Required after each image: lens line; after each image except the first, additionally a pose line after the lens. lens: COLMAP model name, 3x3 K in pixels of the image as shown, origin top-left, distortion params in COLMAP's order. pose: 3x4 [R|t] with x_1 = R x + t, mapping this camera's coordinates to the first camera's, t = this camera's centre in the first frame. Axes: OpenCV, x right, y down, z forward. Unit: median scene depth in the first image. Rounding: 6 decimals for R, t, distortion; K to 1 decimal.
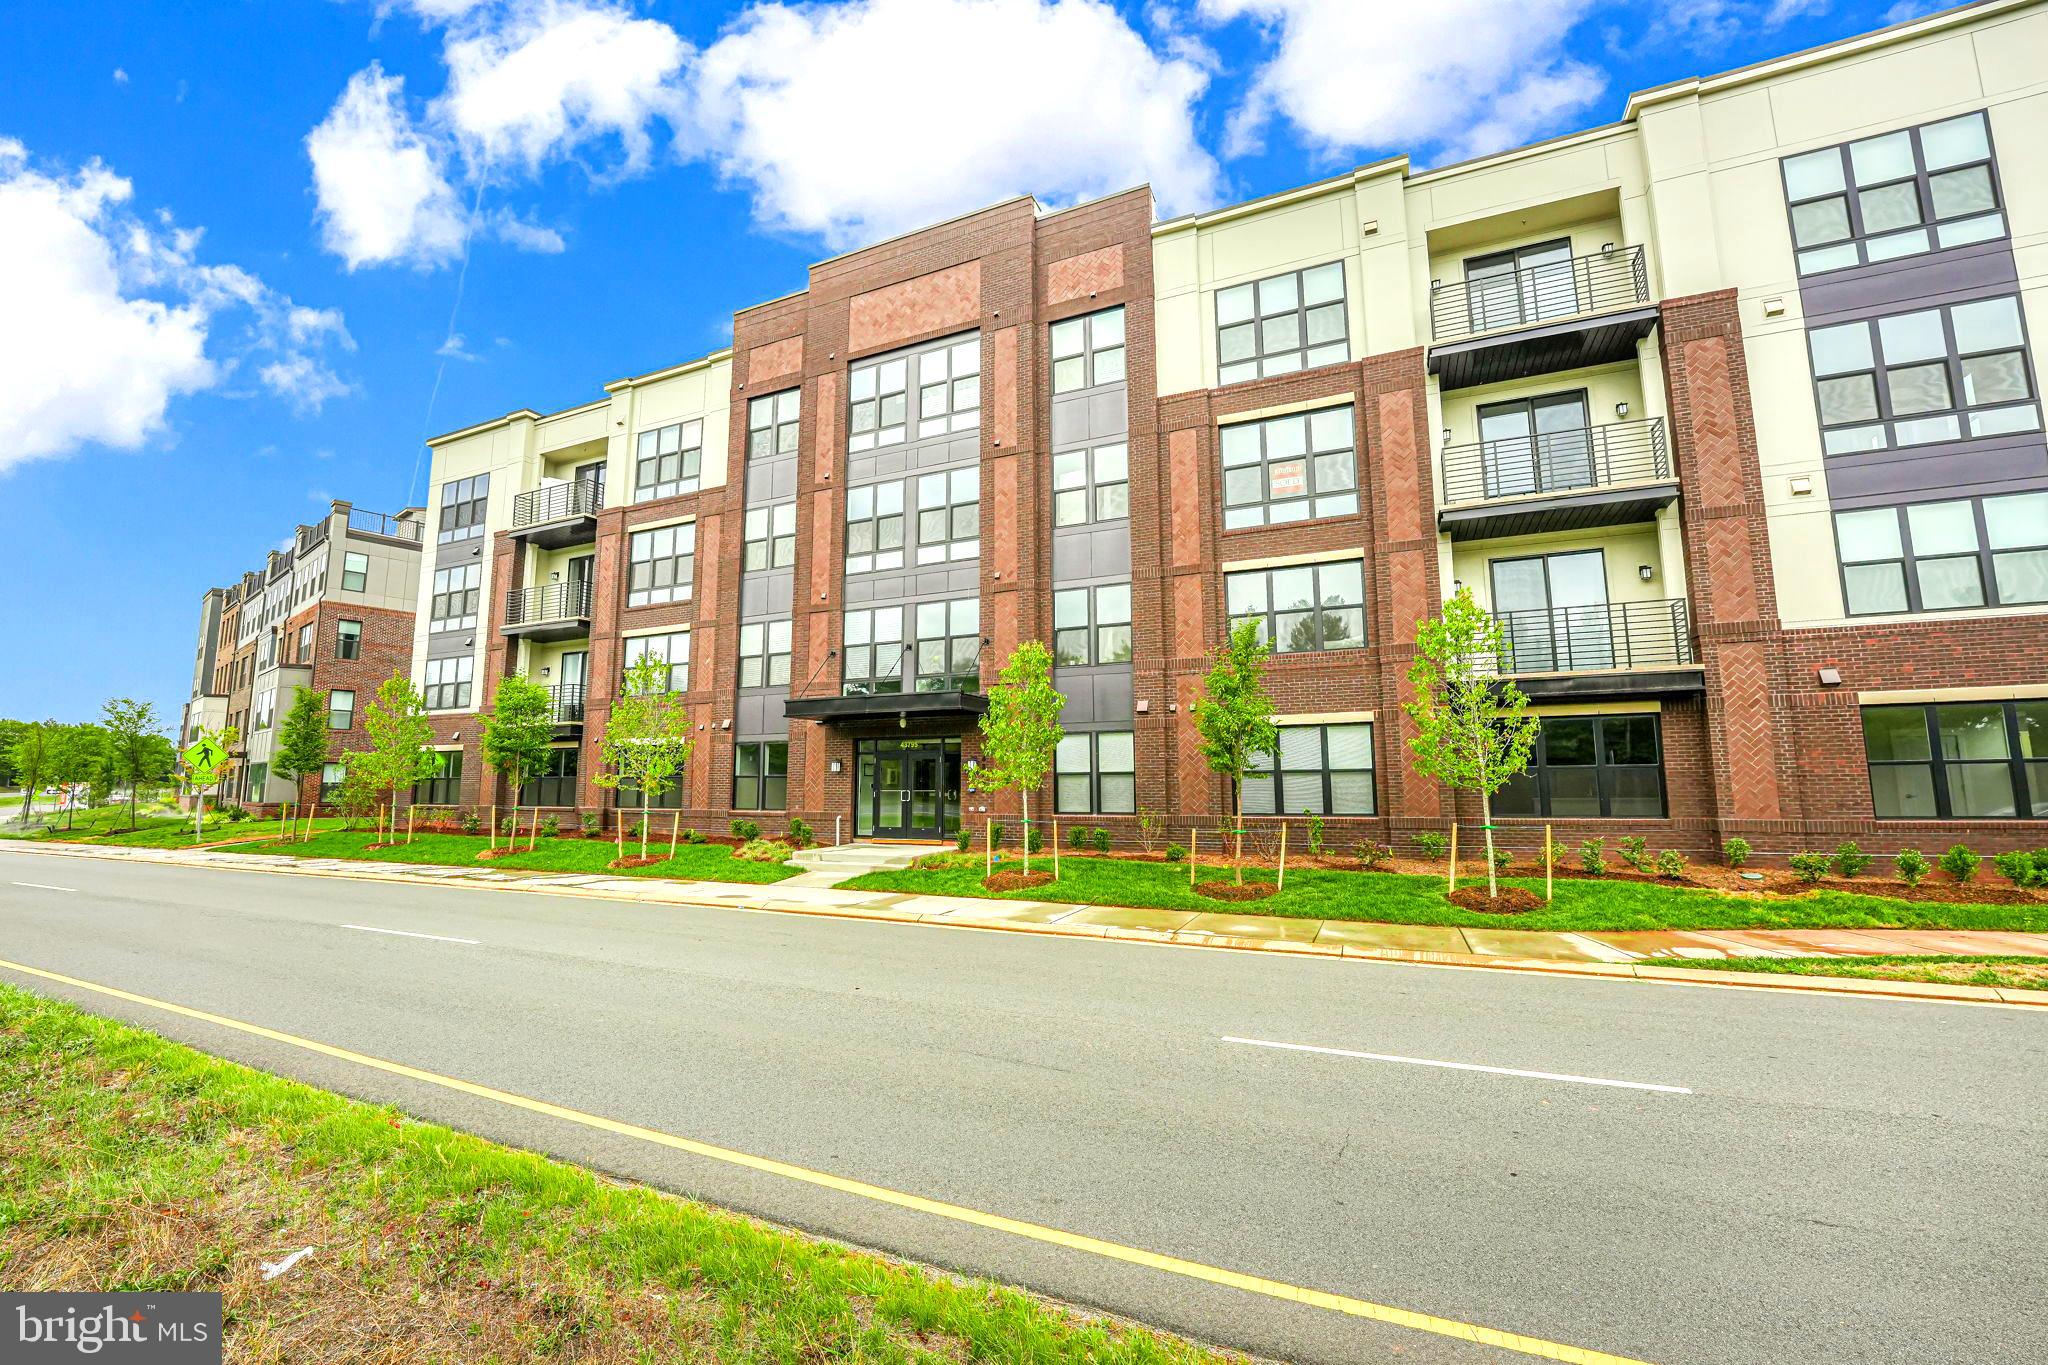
lens RADIAL K [[827.2, 0, 1024.0], [0, 827.2, 682.5], [0, 0, 1]] dist [-0.026113, 0.001916]
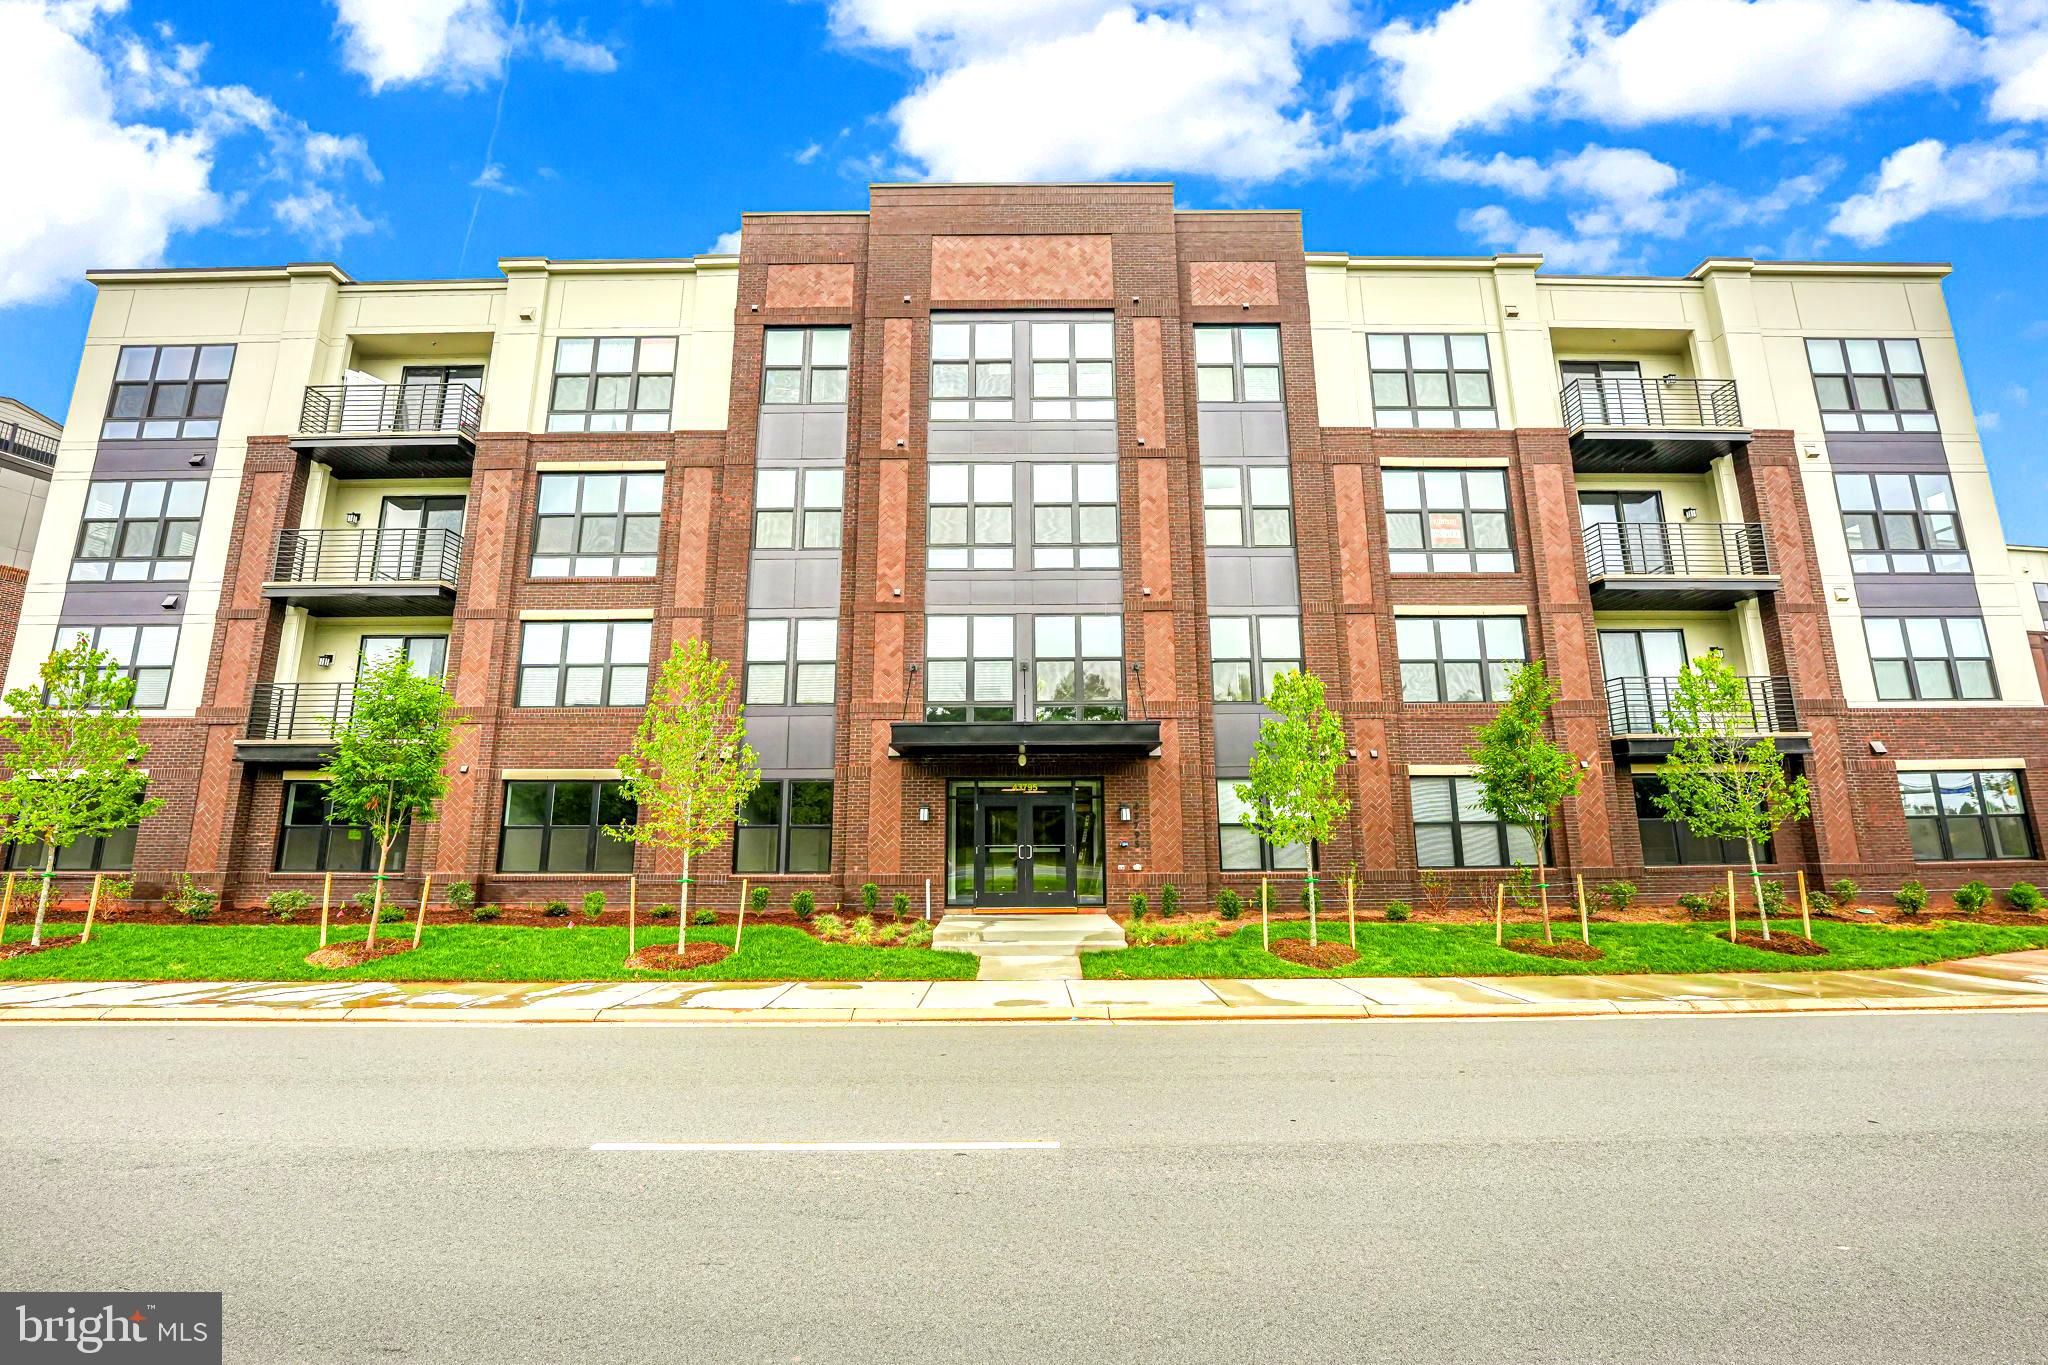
lens RADIAL K [[829.4, 0, 1023.5], [0, 829.4, 679.9], [0, 0, 1]] dist [-0.025773, 0.000707]
pose [[0.910369, 0.075087, 0.406929, -0.480595], [-0.049527, 0.996101, -0.073002, 0.030271], [-0.410824, 0.046305, 0.910538, 0.265955]]
